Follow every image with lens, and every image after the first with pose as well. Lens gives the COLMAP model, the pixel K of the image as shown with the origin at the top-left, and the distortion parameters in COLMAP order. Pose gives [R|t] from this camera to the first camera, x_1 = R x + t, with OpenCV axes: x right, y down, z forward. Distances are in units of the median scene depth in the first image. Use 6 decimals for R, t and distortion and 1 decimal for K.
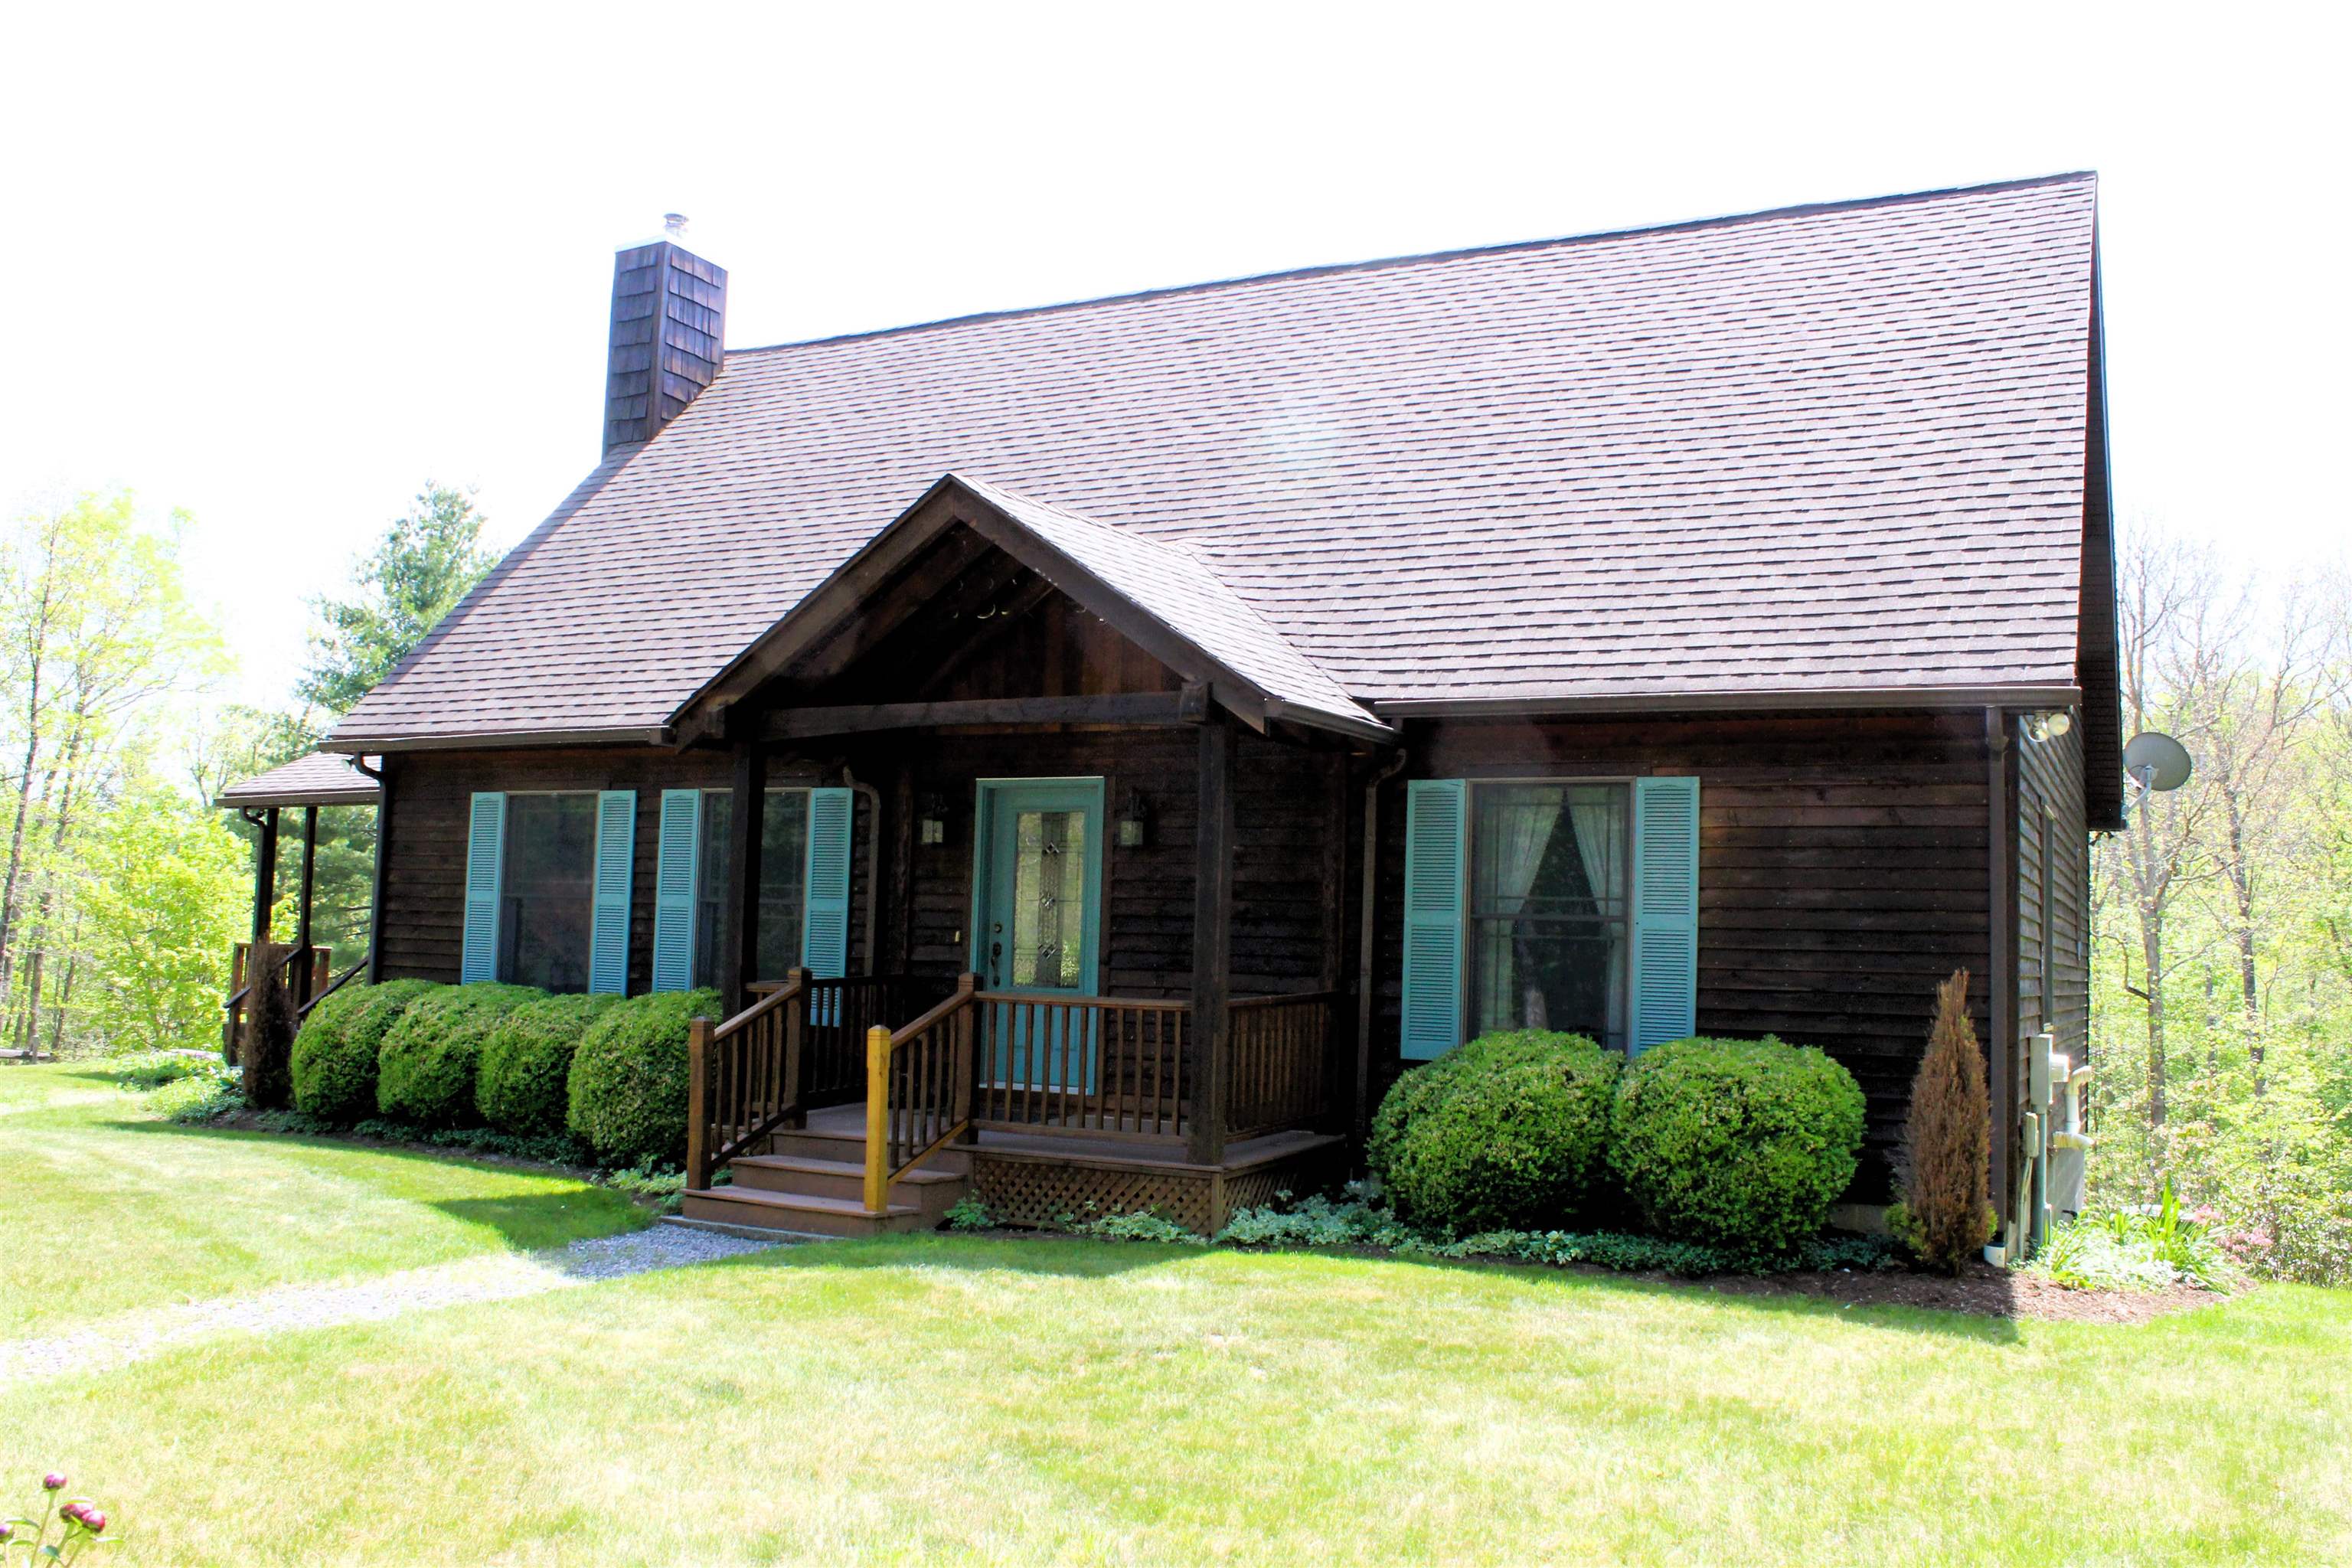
lens RADIAL K [[2007.2, 0, 1168.2], [0, 2007.2, 815.1], [0, 0, 1]] dist [-0.167265, 0.163994]
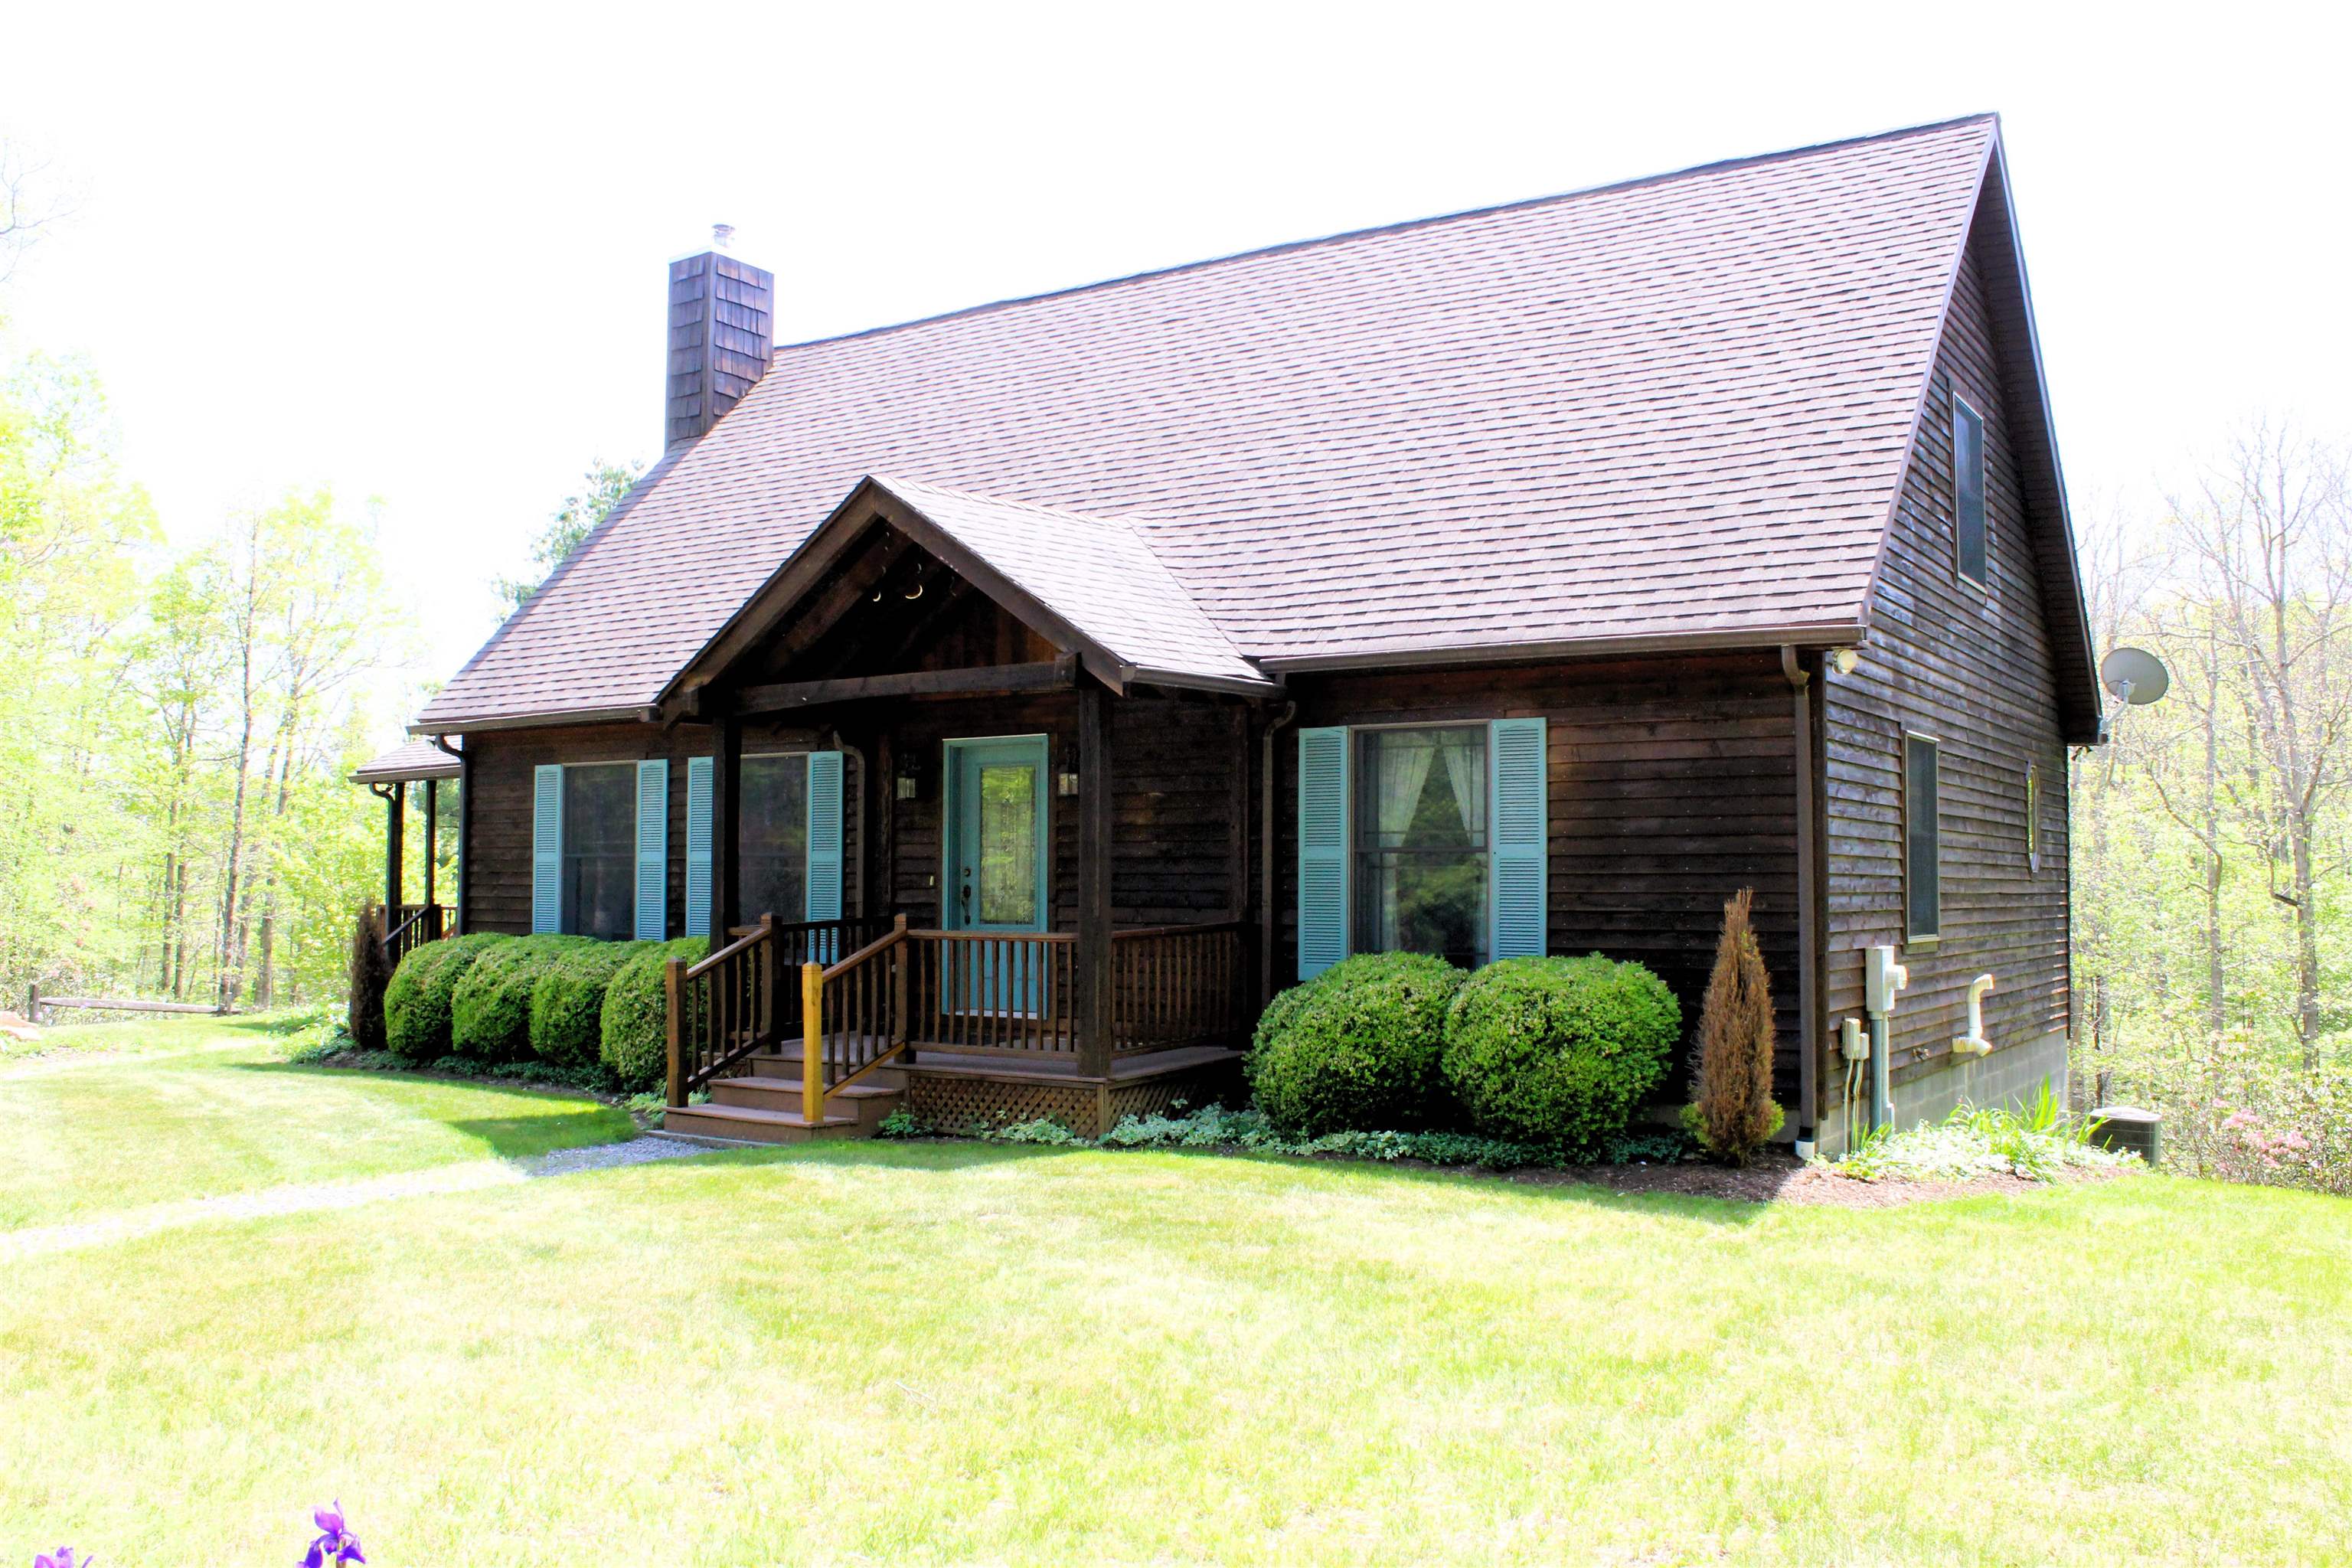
lens RADIAL K [[2007.2, 0, 1168.2], [0, 2007.2, 815.1], [0, 0, 1]] dist [-0.167265, 0.163994]
pose [[0.993311, -0.032400, -0.110833, 0.164127], [0.036016, 0.998877, 0.030774, -0.006294], [0.109712, -0.034560, 0.993362, -0.104279]]
